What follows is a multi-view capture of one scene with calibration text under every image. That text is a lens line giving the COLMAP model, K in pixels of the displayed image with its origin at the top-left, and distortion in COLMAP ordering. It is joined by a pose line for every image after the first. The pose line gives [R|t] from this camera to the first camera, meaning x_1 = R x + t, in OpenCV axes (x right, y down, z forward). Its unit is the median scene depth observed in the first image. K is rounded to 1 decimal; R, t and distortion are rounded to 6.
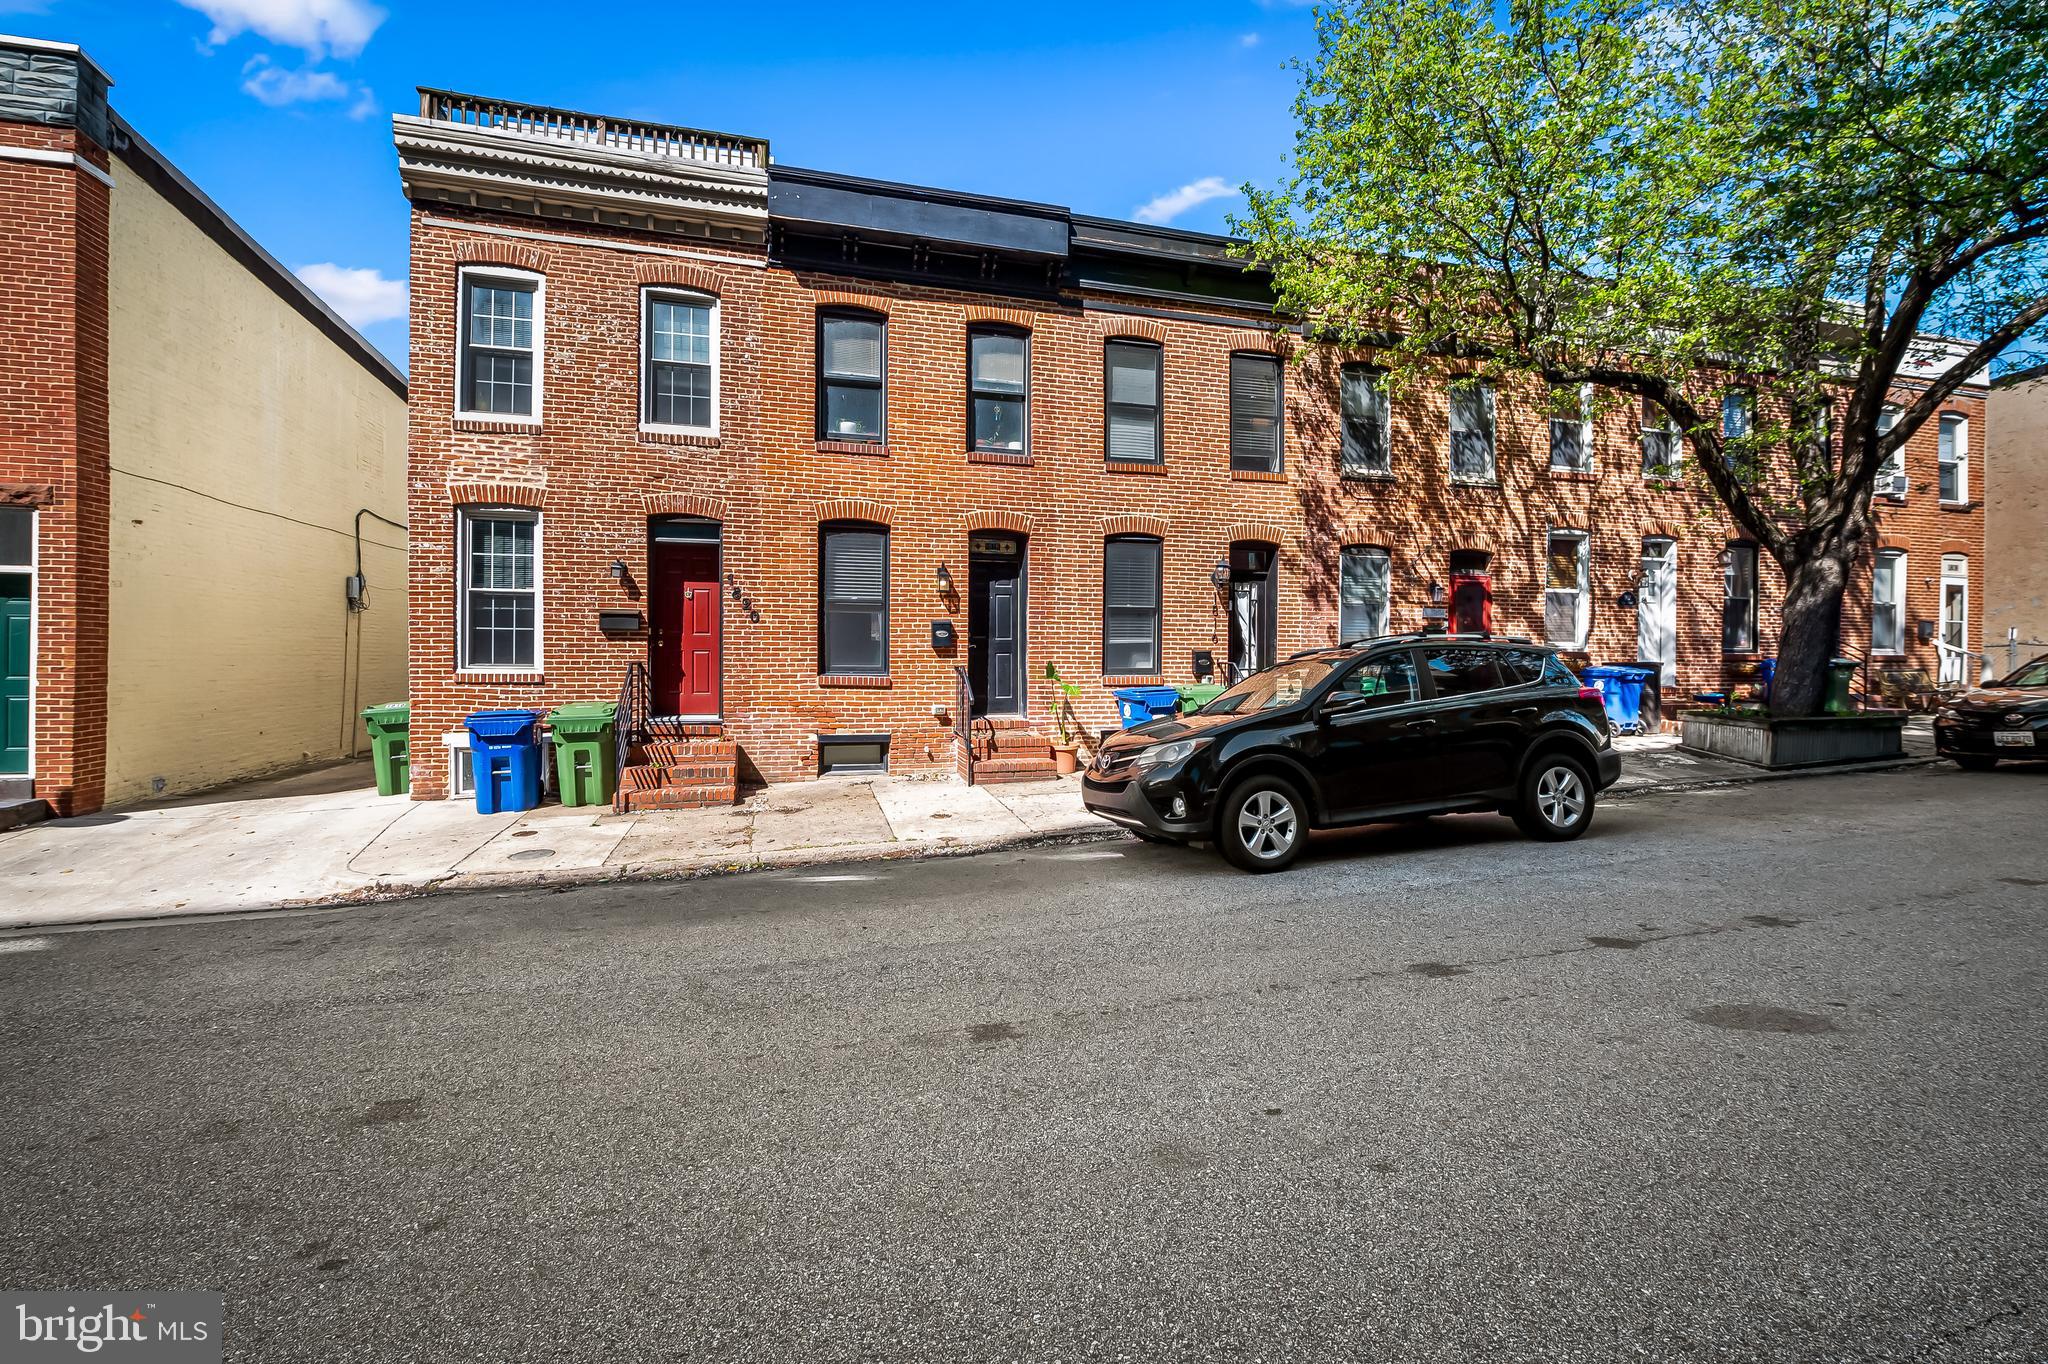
lens RADIAL K [[820.4, 0, 1030.9], [0, 820.4, 666.8], [0, 0, 1]] dist [-0.011230, -0.000499]
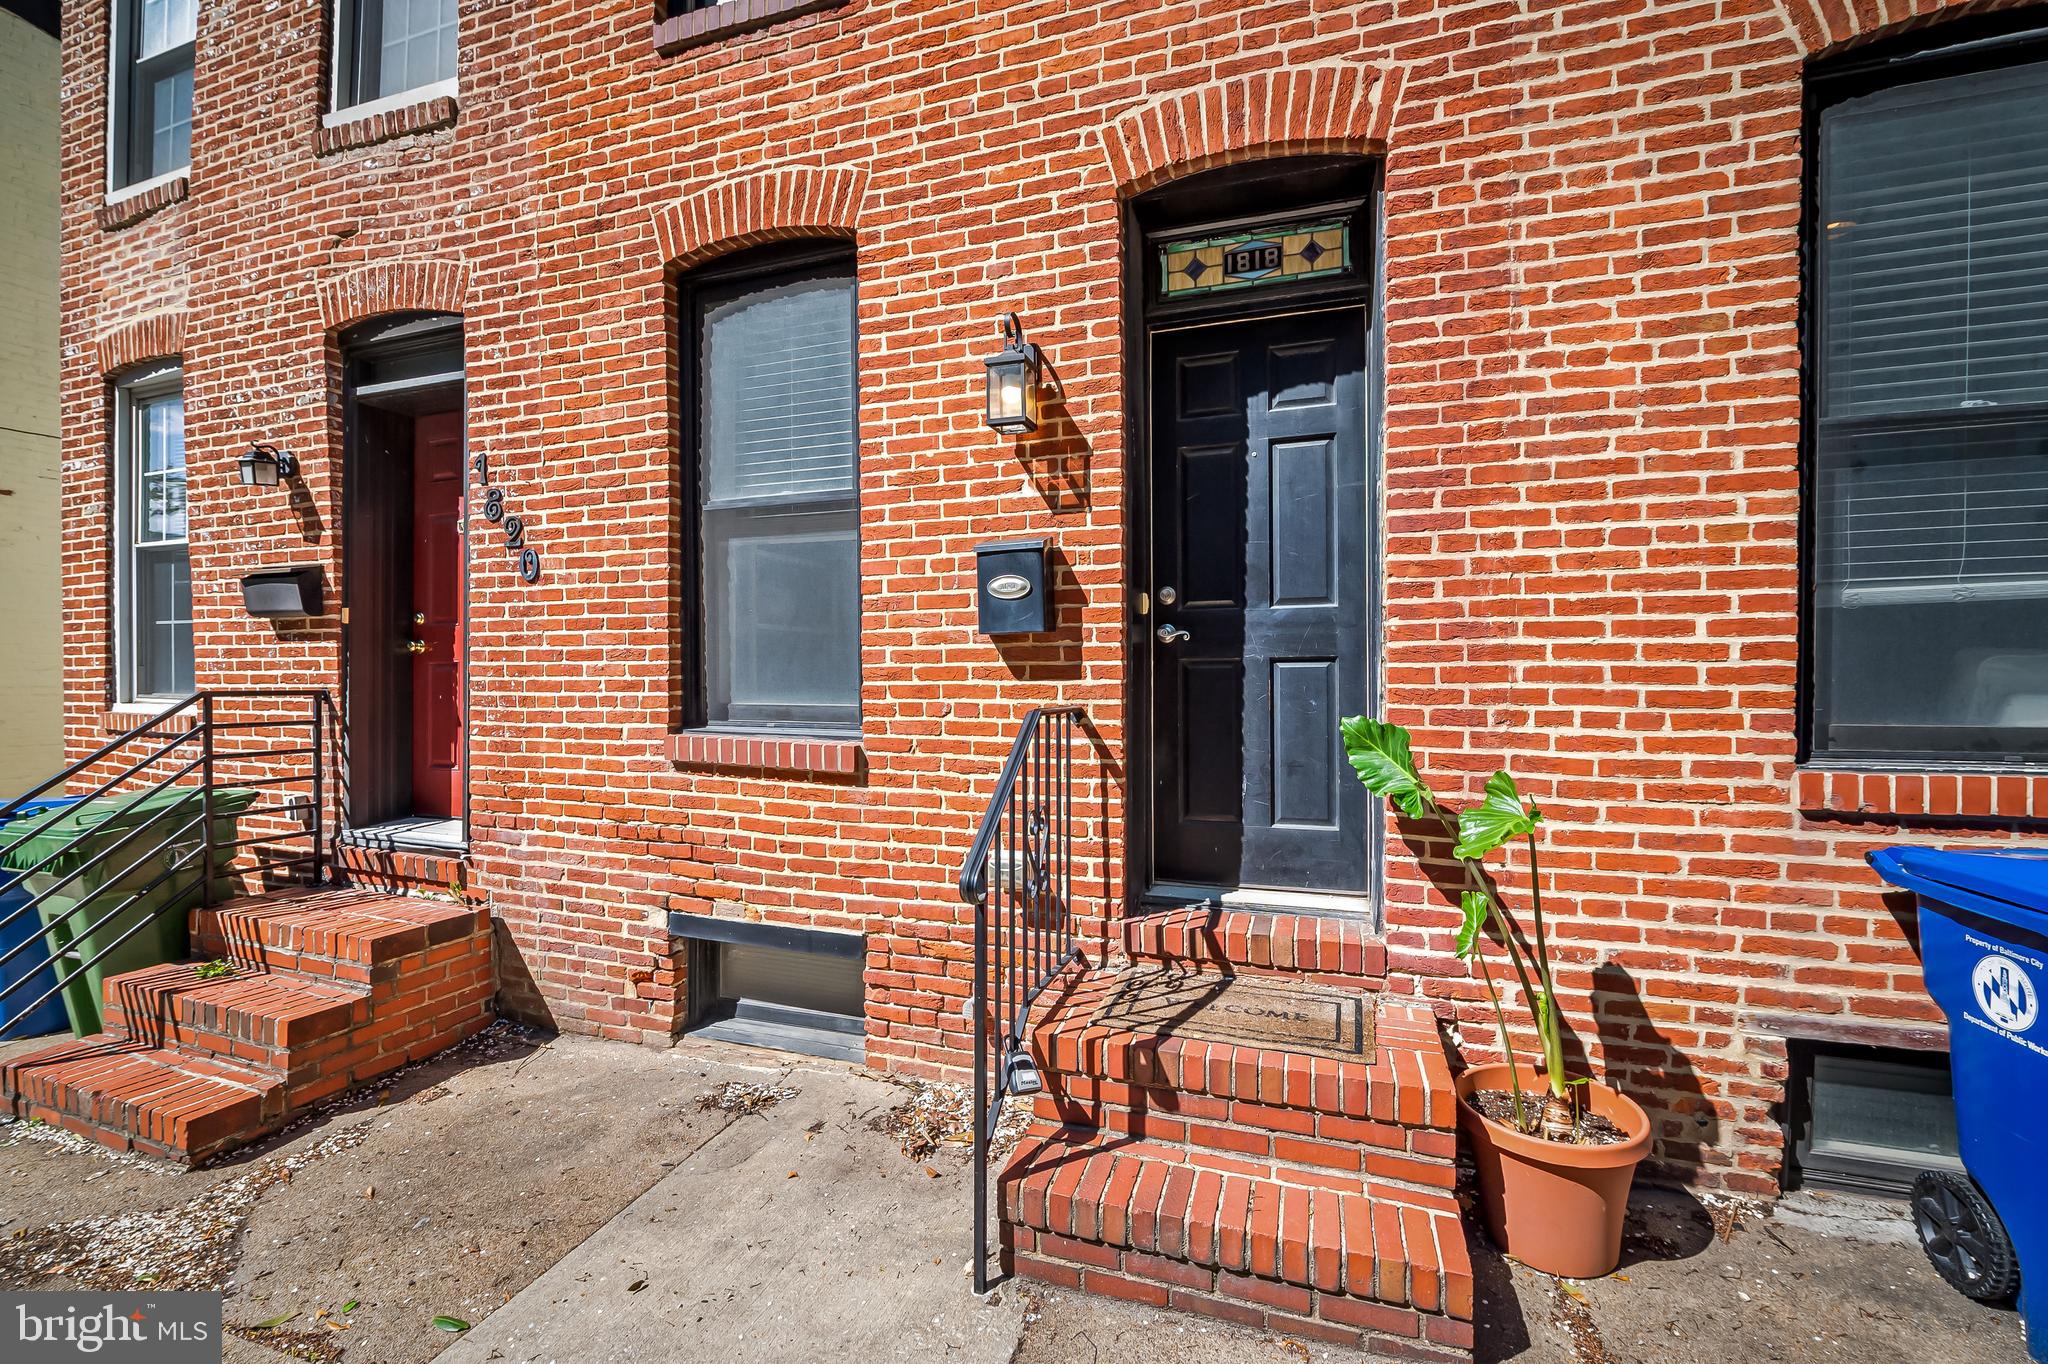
lens RADIAL K [[875.5, 0, 1013.1], [0, 875.5, 682.4], [0, 0, 1]] dist [-0.004310, -0.001510]
pose [[0.820253, -0.002179, -0.571997, 0.055870], [-0.003925, 0.999948, -0.009437, -0.007022], [0.571988, 0.009986, 0.820201, 0.782494]]
